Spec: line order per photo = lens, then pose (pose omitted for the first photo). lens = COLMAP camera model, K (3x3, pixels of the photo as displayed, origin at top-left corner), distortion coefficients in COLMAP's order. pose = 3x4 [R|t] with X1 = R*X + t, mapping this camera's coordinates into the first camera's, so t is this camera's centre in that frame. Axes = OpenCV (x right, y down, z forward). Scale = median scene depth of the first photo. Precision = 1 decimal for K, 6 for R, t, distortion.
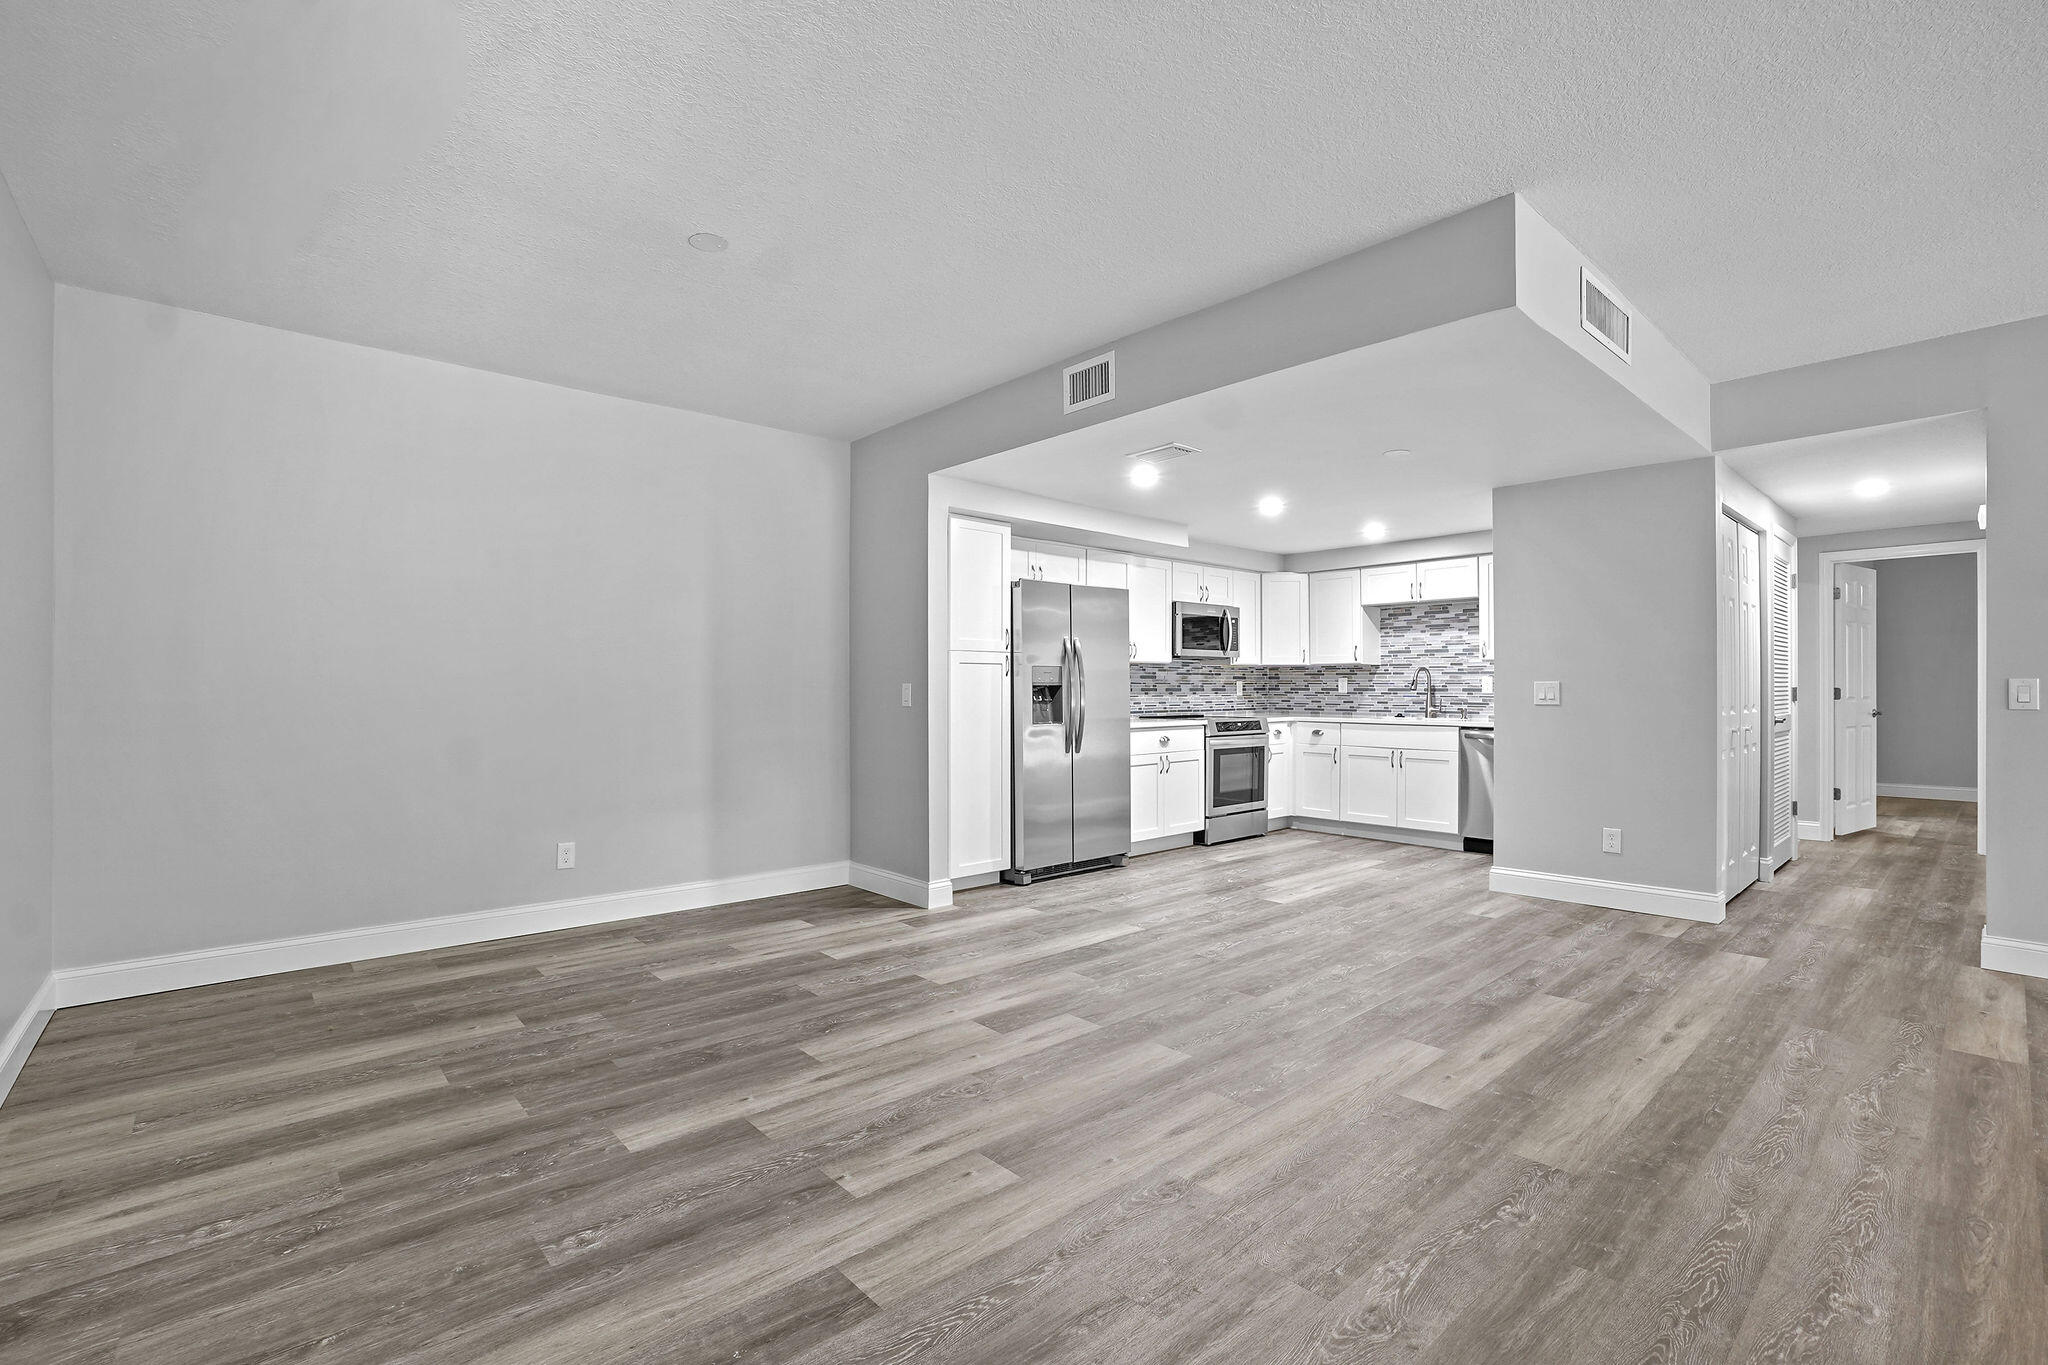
lens RADIAL K [[923.2, 0, 1024.0], [0, 923.2, 682.5], [0, 0, 1]] dist [-0.065603, 0.024116]
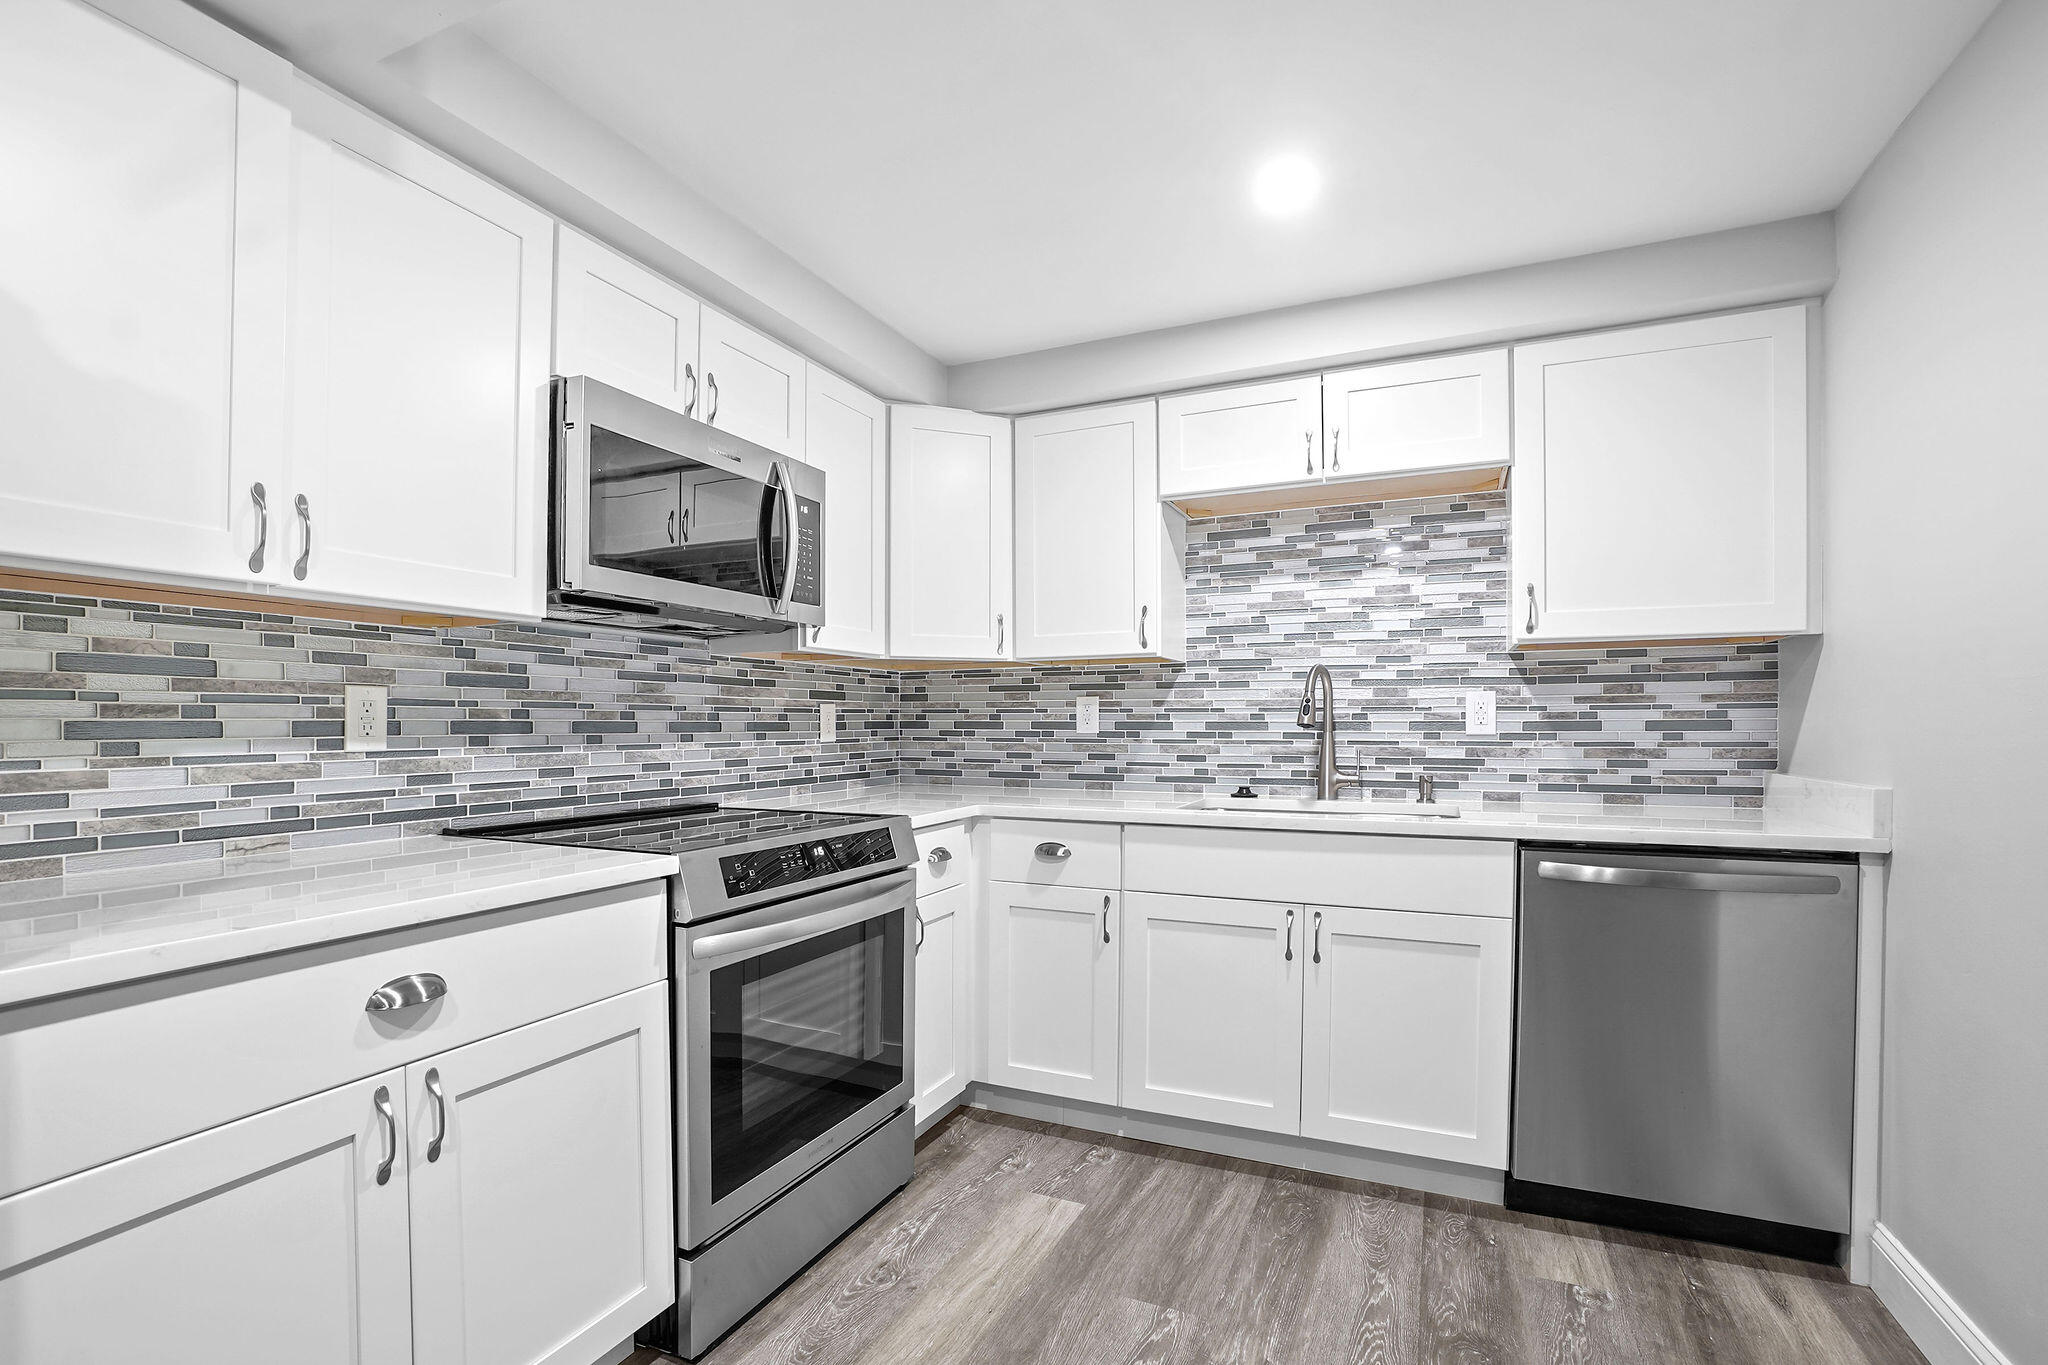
lens RADIAL K [[924.4, 0, 1031.1], [0, 924.4, 725.3], [0, 0, 1]] dist [-0.029561, 0.000400]
pose [[0.908696, -0.002022, 0.417454, 0.216508], [-0.000421, 0.999983, 0.005761, 0.007222], [-0.417458, -0.005411, 0.908680, 0.886374]]
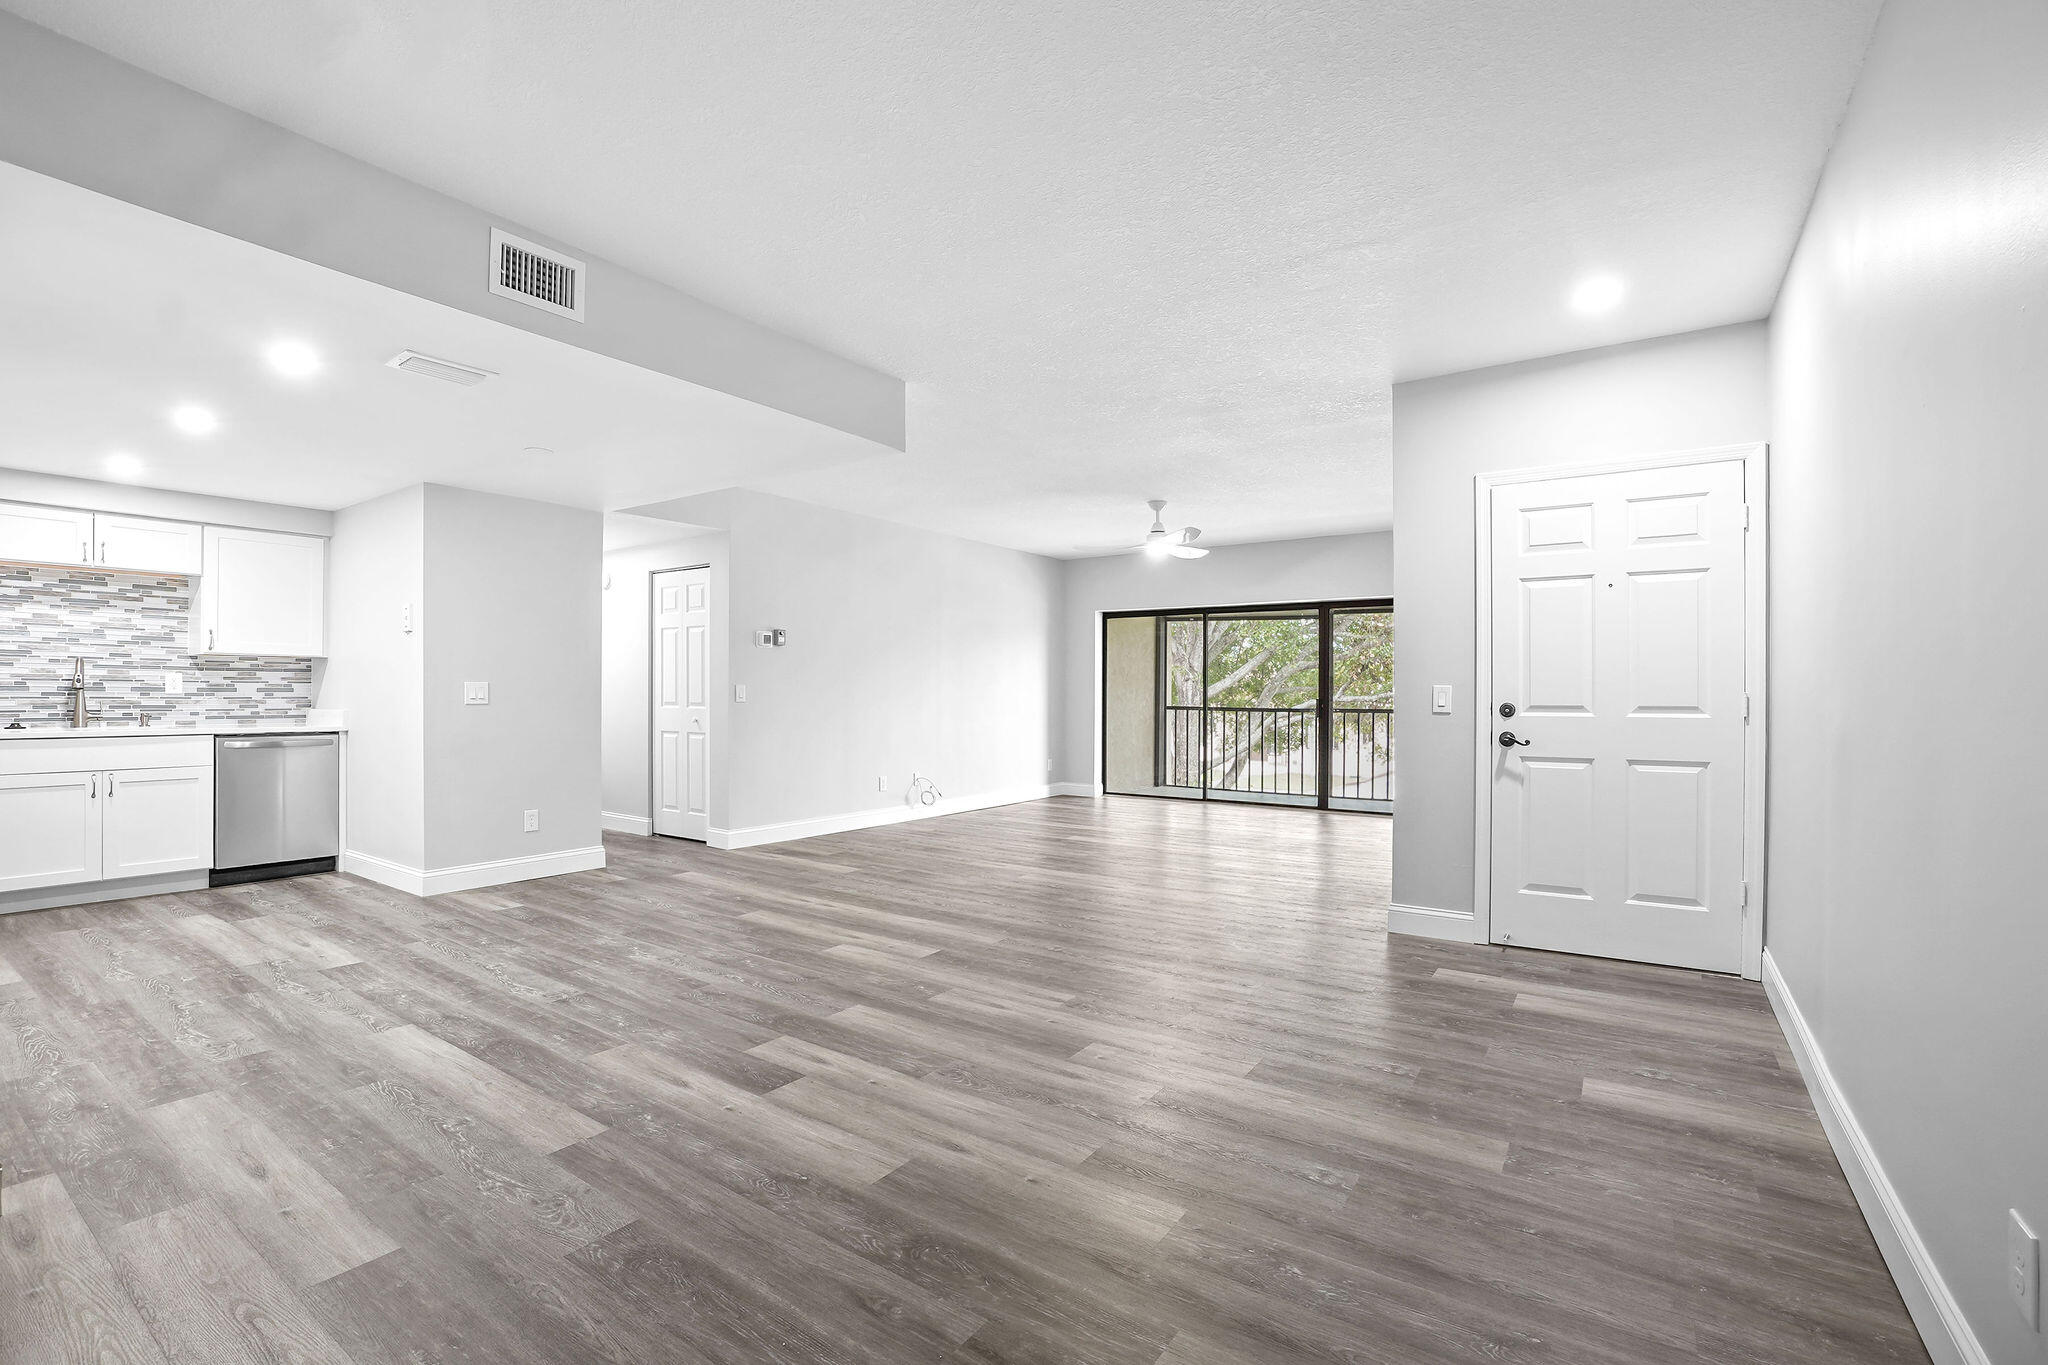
lens RADIAL K [[908.6, 0, 1015.6], [0, 908.6, 700.9], [0, 0, 1]] dist [-0.060213, 0.021014]
pose [[-0.236358, -0.007722, 0.971635, -0.505822], [-0.010980, 0.999926, 0.005276, 0.007466], [-0.971604, -0.009421, -0.236425, 0.559347]]
